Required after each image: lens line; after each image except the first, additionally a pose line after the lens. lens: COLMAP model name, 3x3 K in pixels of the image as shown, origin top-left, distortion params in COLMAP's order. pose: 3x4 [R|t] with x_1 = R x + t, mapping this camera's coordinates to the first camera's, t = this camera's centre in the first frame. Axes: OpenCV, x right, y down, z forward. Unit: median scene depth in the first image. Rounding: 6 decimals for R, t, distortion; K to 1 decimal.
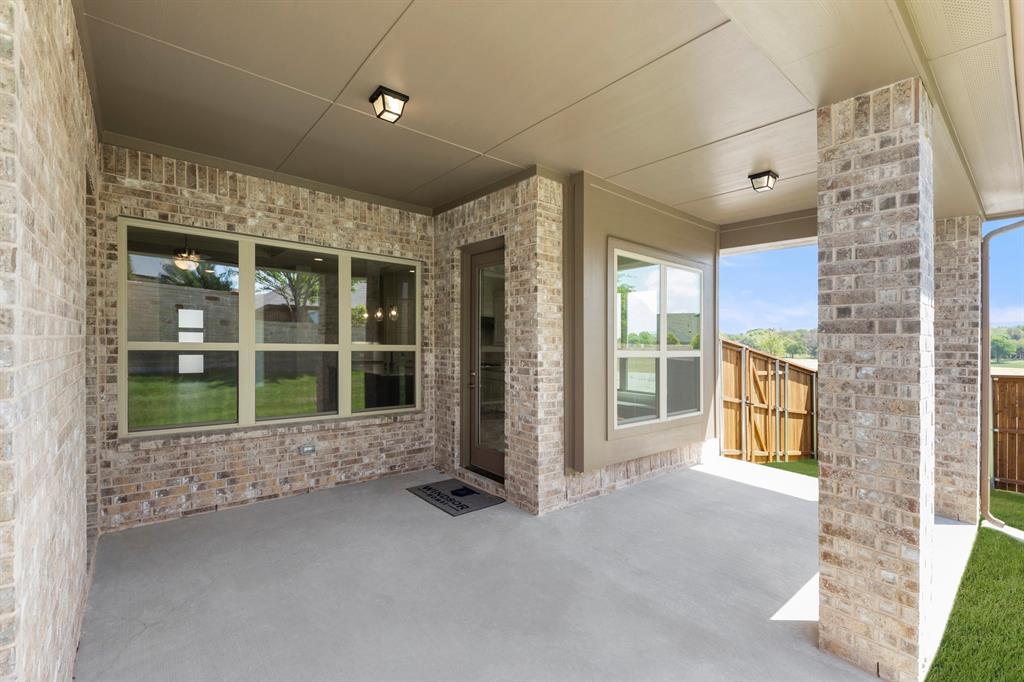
lens RADIAL K [[422.7, 0, 496.3], [0, 422.7, 355.8], [0, 0, 1]] dist [0.000241, 0.000035]
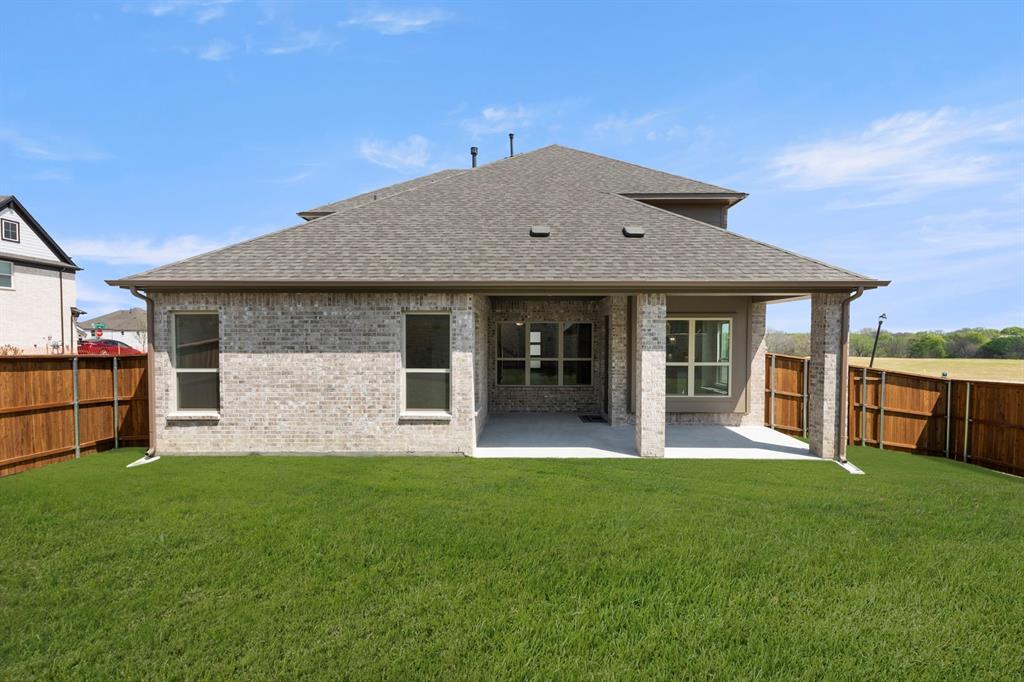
lens RADIAL K [[422.7, 0, 511.5], [0, 422.7, 350.0], [0, 0, 1]] dist [0.000241, 0.000035]
pose [[0.743418, -0.003623, -0.668817, 1.169383], [-0.004291, 0.999939, -0.010186, -0.049666], [0.668813, 0.010442, 0.743357, -1.139638]]
